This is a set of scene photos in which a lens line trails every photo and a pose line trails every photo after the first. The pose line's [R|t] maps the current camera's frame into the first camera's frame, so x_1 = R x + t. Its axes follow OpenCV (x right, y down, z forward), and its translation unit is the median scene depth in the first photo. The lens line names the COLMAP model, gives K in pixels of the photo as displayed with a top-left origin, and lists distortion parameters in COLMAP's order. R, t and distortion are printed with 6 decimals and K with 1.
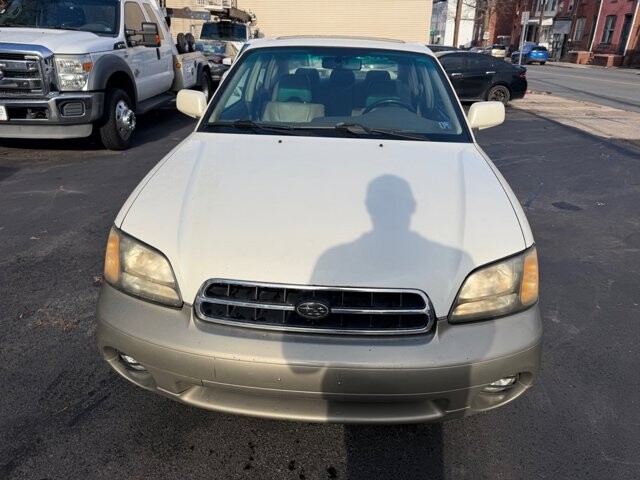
lens RADIAL K [[447.2, 0, 323.7], [0, 447.2, 241.2], [0, 0, 1]] dist [0.023854, -0.026689]
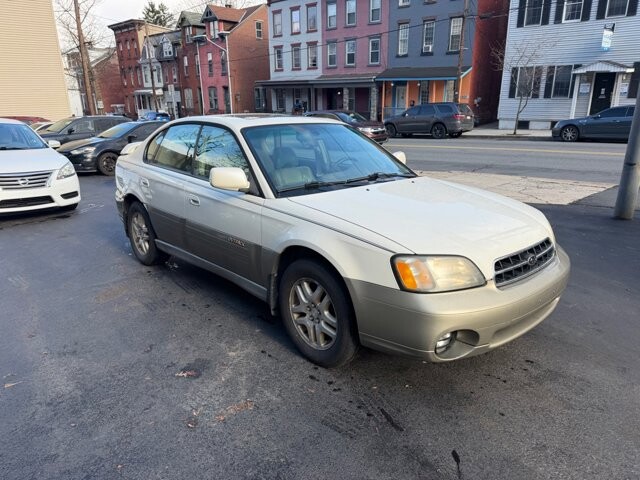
lens RADIAL K [[447.2, 0, 319.0], [0, 447.2, 239.7], [0, 0, 1]] dist [0.023854, -0.026689]
pose [[0.707834, -0.222634, 0.670376, -0.925718], [0.310156, 0.950612, -0.011785, -0.086766], [-0.634644, 0.216263, 0.741928, 0.087019]]
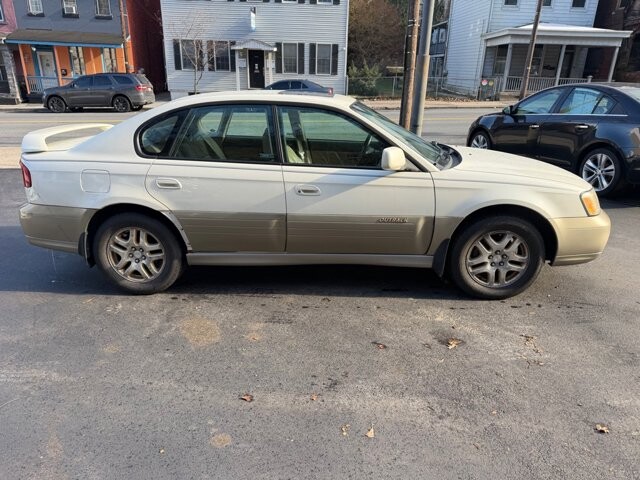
lens RADIAL K [[447.2, 0, 316.4], [0, 447.2, 239.6], [0, 0, 1]] dist [0.023854, -0.026689]
pose [[0.006660, -0.356378, 0.934318, -1.429352], [0.405104, 0.855196, 0.323311, -0.585913], [-0.914246, 0.376342, 0.150066, 1.115073]]
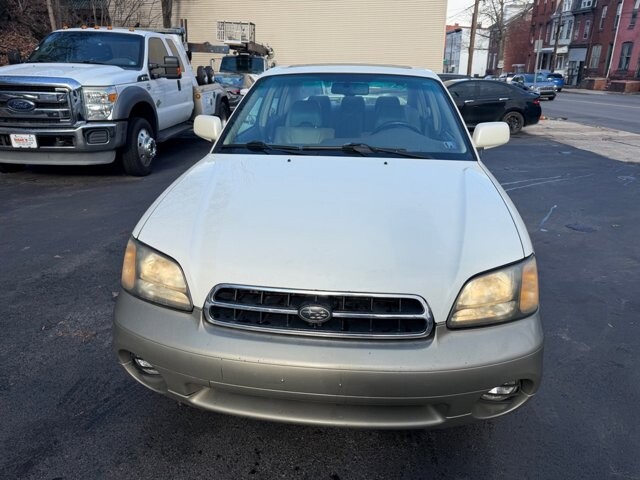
lens RADIAL K [[447.2, 0, 317.8], [0, 447.2, 242.5], [0, 0, 1]] dist [0.023854, -0.026689]
pose [[0.998864, 0.000831, -0.047639, 0.015750], [-0.003578, 0.998332, -0.057616, 0.023710], [0.047512, 0.057721, 0.997202, -0.026321]]
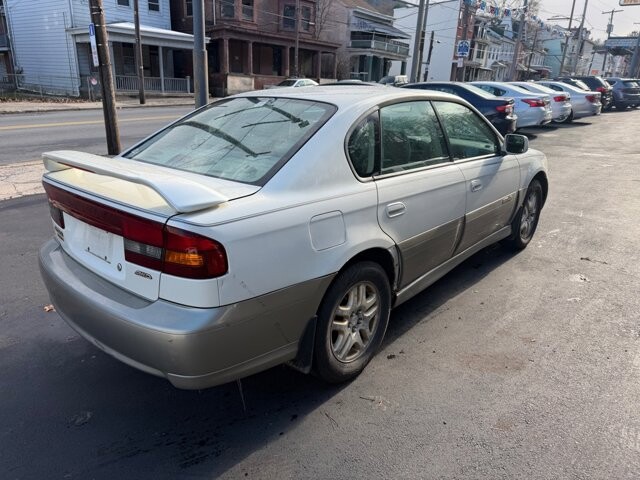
lens RADIAL K [[447.2, 0, 324.7], [0, 447.2, 240.8], [0, 0, 1]] dist [0.023854, -0.026689]
pose [[-0.772904, -0.240706, 0.587095, -0.690702], [0.230155, 0.755891, 0.612909, -1.028944], [-0.591311, 0.608842, -0.528832, 2.207325]]
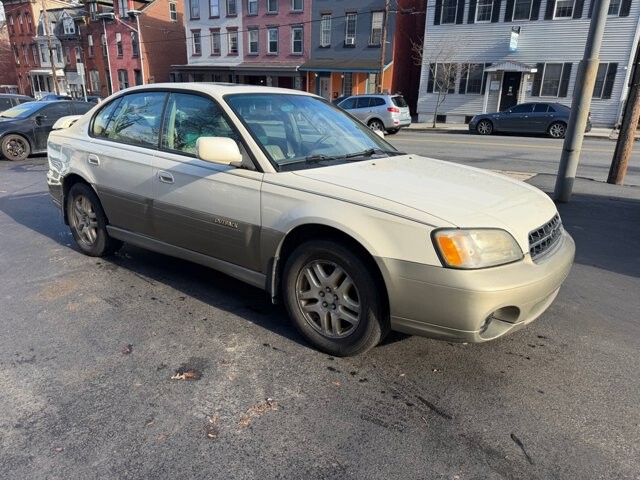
lens RADIAL K [[447.2, 0, 319.5], [0, 447.2, 238.2], [0, 0, 1]] dist [0.023854, -0.026689]
pose [[0.571746, -0.245481, 0.782844, -0.988798], [0.324606, 0.944011, 0.058945, -0.120152], [-0.753483, 0.220415, 0.619419, 0.296756]]
